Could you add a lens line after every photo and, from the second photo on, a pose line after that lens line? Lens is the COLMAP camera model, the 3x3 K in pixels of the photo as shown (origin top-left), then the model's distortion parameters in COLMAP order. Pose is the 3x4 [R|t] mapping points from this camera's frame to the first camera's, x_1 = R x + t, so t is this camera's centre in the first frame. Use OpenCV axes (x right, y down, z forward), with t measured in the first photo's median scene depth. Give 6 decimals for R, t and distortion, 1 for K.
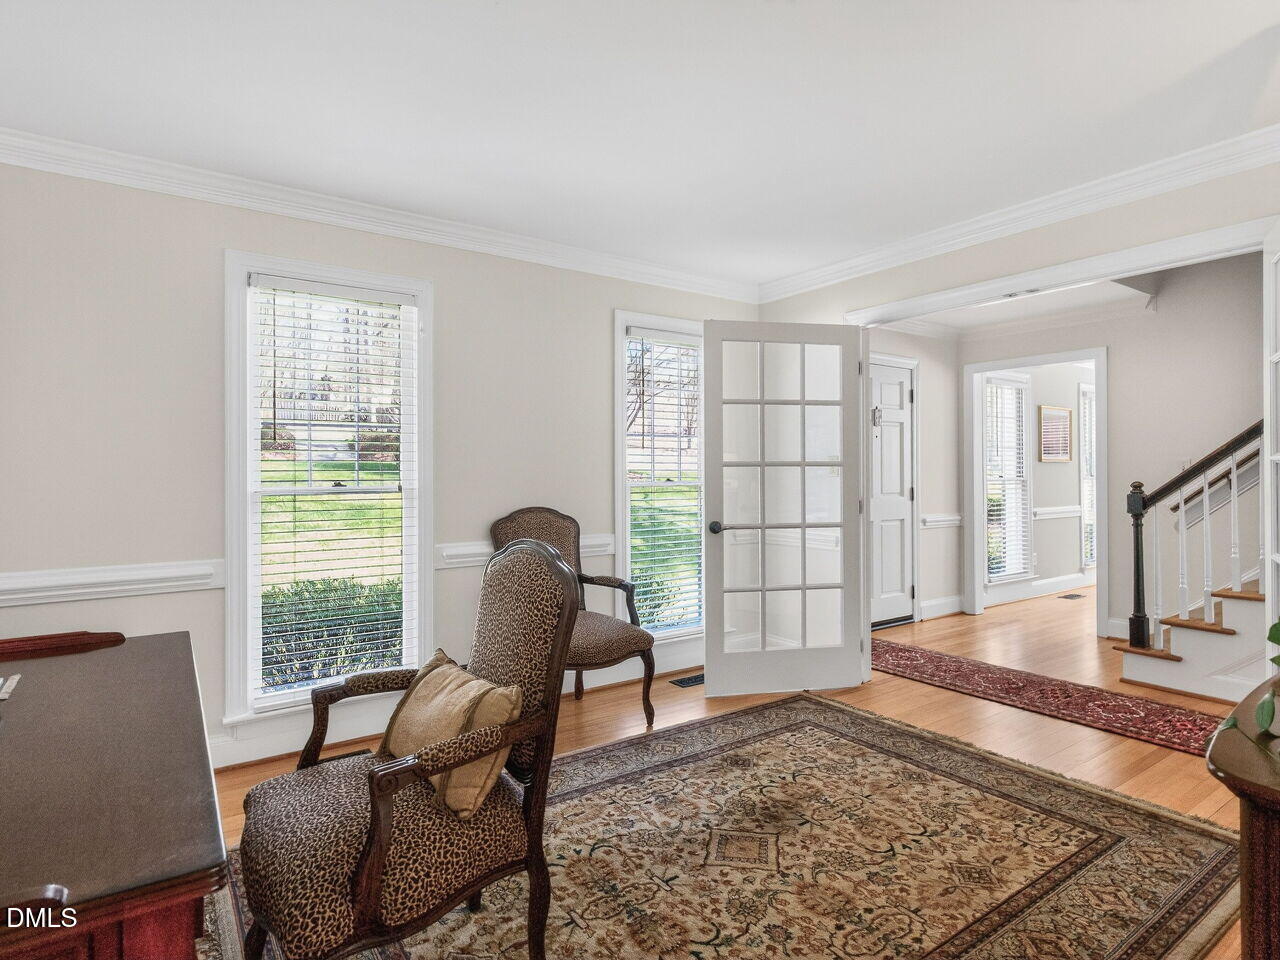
lens RADIAL K [[664.2, 0, 641.0], [0, 664.2, 477.5], [0, 0, 1]] dist [-0.004537, -0.000060]
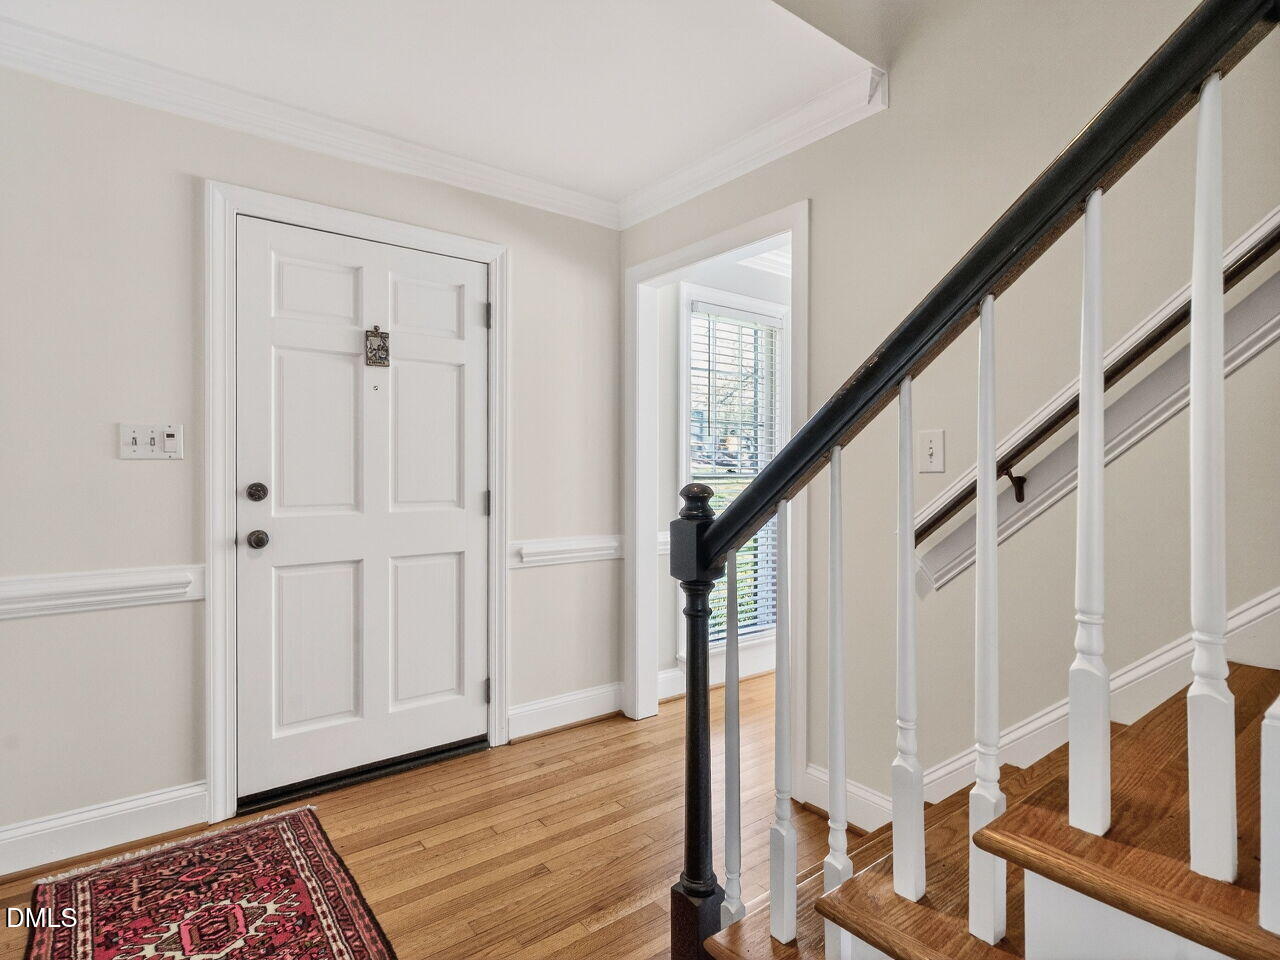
lens RADIAL K [[664.2, 0, 636.4], [0, 664.2, 476.2], [0, 0, 1]] dist [-0.004537, -0.000060]
pose [[0.998185, -0.000542, 0.060214, 0.494181], [0.000133, 0.999977, 0.006806, 0.000523], [-0.060216, -0.006786, 0.998162, 0.473079]]
